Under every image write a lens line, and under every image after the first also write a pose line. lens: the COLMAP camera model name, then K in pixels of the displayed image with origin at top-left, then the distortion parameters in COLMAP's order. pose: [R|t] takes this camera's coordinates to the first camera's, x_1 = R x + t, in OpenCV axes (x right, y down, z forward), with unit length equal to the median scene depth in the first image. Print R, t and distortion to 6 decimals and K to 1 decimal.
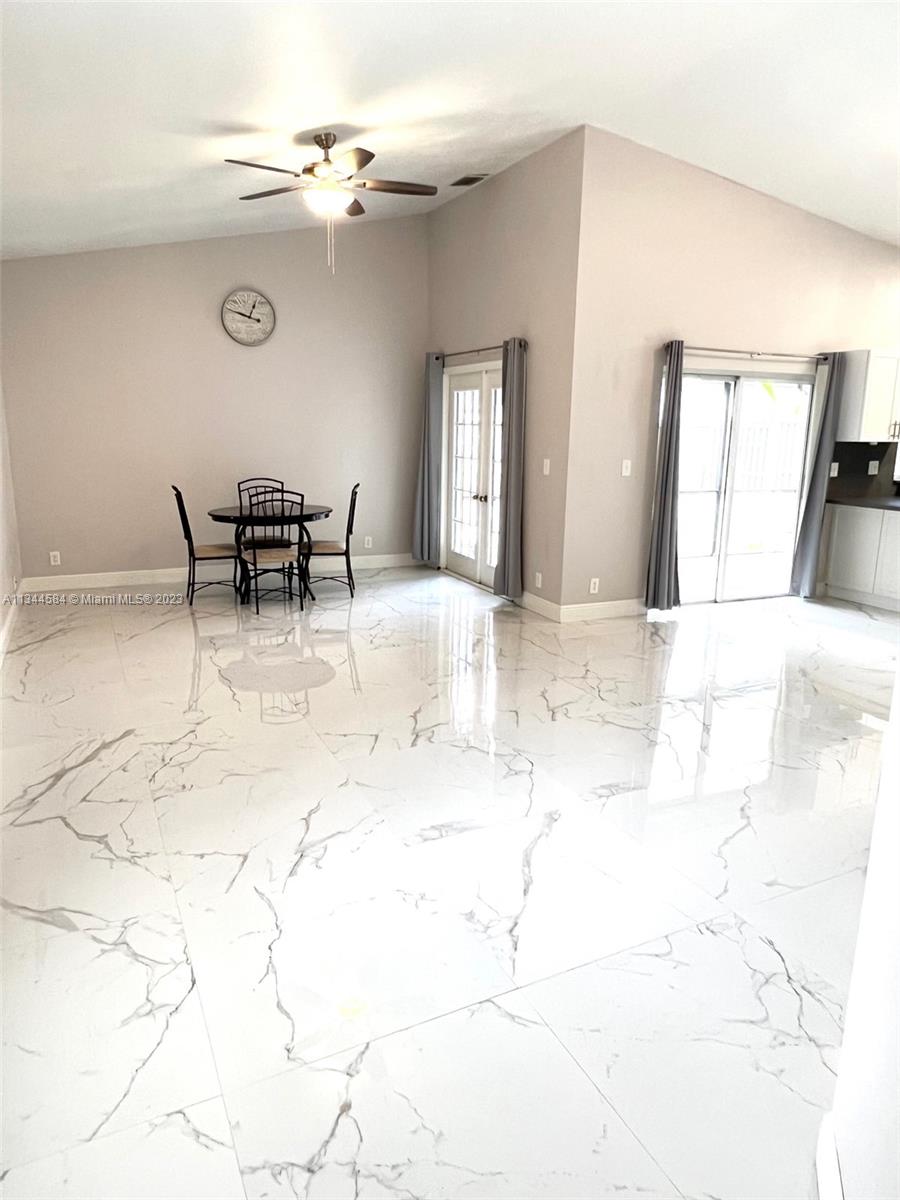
lens RADIAL K [[774.0, 0, 447.1], [0, 774.0, 594.5], [0, 0, 1]] dist [-0.001259, -0.000520]
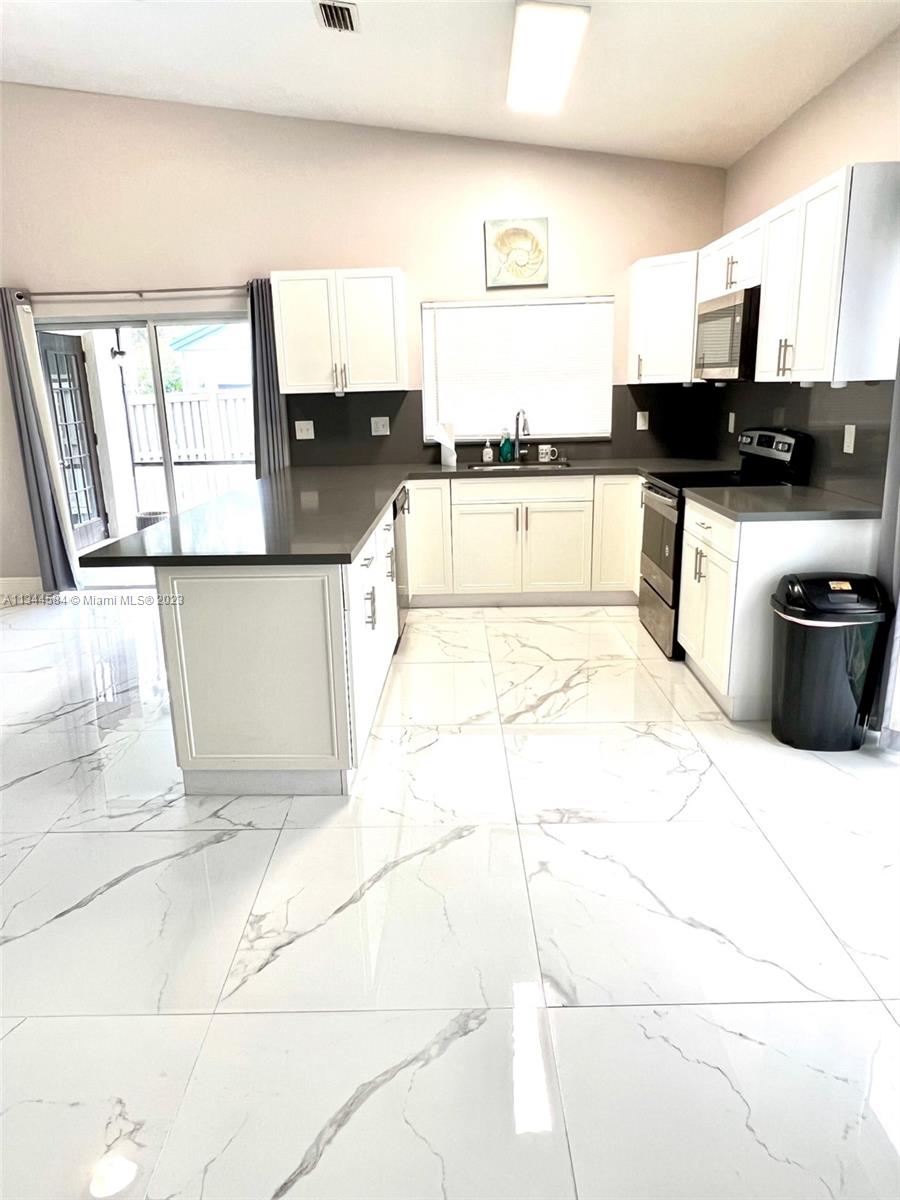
lens RADIAL K [[773.3, 0, 449.2], [0, 773.3, 590.7], [0, 0, 1]] dist [-0.001359, -0.001615]
pose [[0.901231, 0.073573, -0.427047, 1.141218], [-0.053457, 0.996830, 0.058922, -0.060990], [0.430028, -0.030273, 0.902308, 0.405300]]
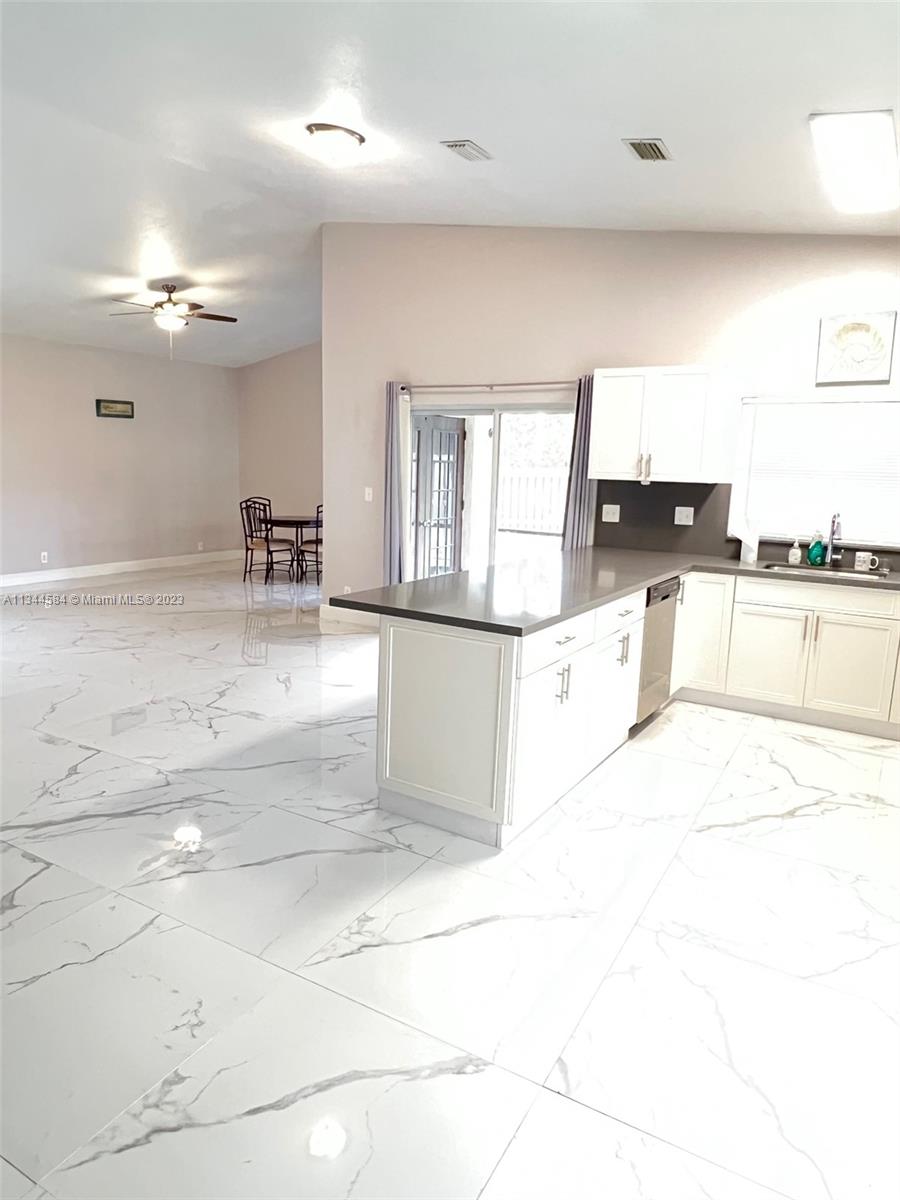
lens RADIAL K [[774.0, 0, 447.1], [0, 774.0, 594.5], [0, 0, 1]] dist [-0.001259, -0.000520]
pose [[0.569309, 0.141915, -0.809782, 1.262392], [-0.197362, 0.979777, 0.032954, -0.079847], [0.798082, 0.141059, 0.585805, 0.448823]]
